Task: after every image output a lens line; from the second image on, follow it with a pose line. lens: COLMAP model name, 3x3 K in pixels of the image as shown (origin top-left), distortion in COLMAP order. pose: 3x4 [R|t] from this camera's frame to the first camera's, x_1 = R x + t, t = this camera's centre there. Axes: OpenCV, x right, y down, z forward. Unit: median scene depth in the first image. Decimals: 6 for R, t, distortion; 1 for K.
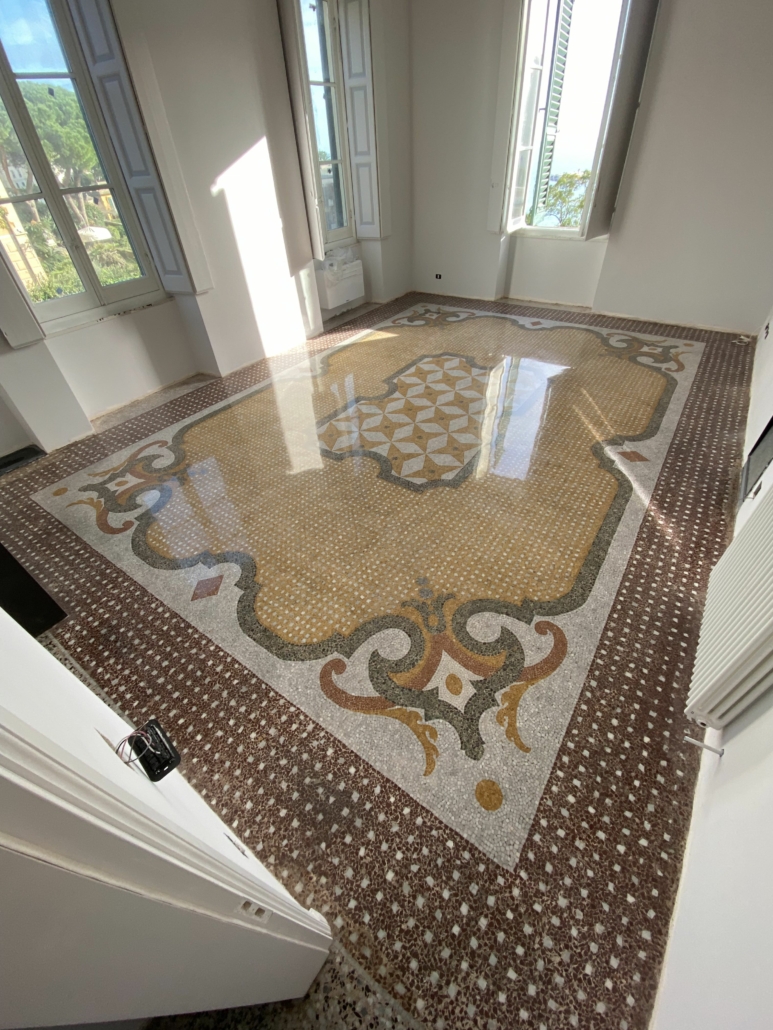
lens RADIAL K [[419.8, 0, 393.0], [0, 419.8, 516.5], [0, 0, 1]] dist [0.003604, -0.000052]
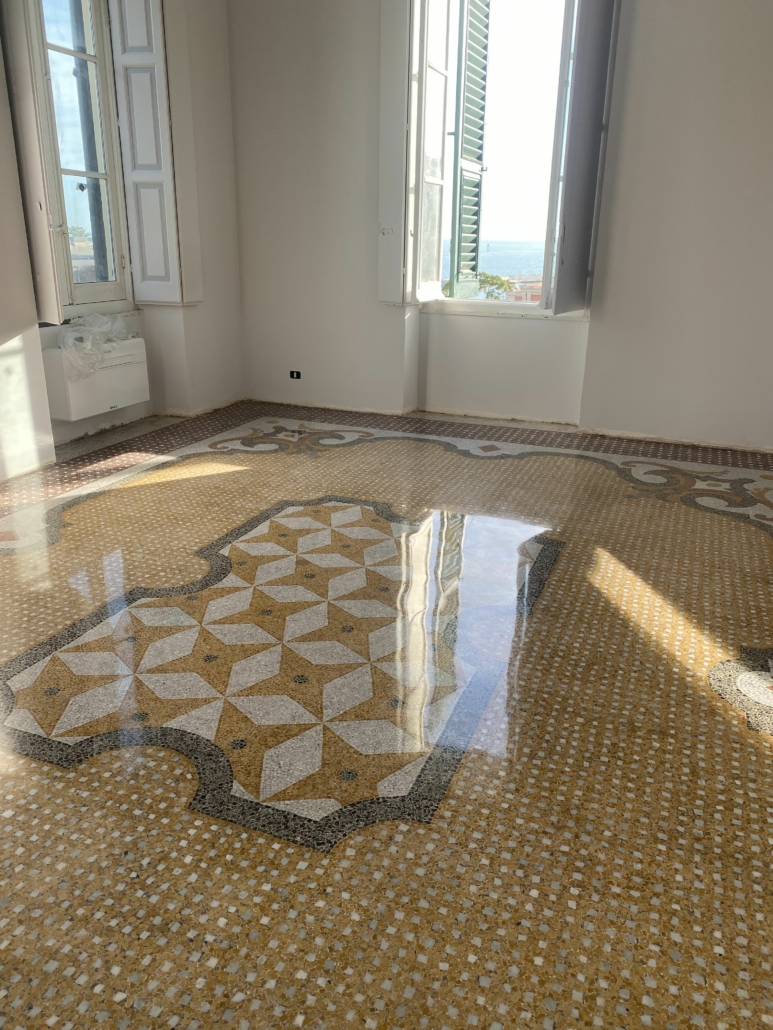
lens RADIAL K [[789.9, 0, 379.7], [0, 789.9, 515.3], [0, 0, 1]] dist [0.043628, -0.052010]
pose [[0.975609, -0.021635, 0.218446, -0.016051], [0.102611, 0.924666, -0.366693, -0.044001], [-0.194056, 0.380164, 0.904333, 0.220883]]
